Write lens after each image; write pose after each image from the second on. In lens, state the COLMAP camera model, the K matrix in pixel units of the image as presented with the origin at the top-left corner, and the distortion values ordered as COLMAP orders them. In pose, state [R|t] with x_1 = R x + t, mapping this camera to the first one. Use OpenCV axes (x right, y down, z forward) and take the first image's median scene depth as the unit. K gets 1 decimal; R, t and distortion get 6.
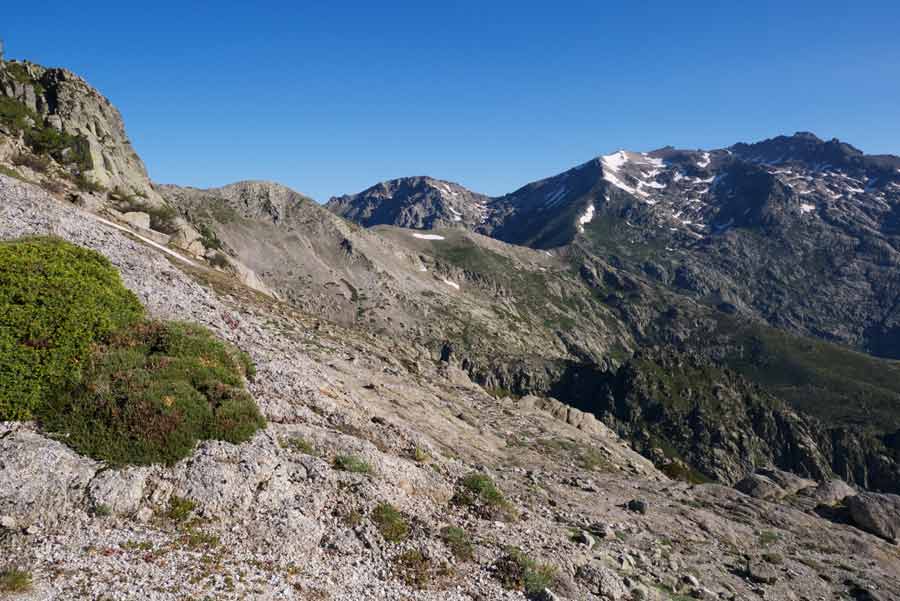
lens RADIAL K [[722.6, 0, 451.4], [0, 722.6, 325.3], [0, 0, 1]] dist [-0.010873, 0.000850]
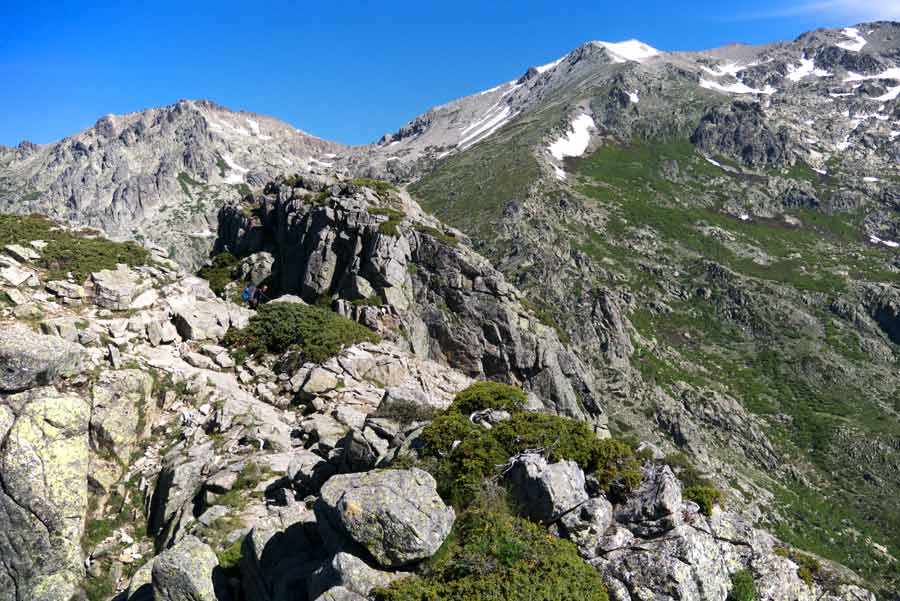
lens RADIAL K [[722.6, 0, 451.4], [0, 722.6, 325.3], [0, 0, 1]] dist [-0.010873, 0.000850]
pose [[0.999252, -0.007242, 0.037989, 0.109480], [0.008584, 0.999341, -0.035283, -0.055536], [-0.037709, 0.035582, 0.998655, 0.616889]]
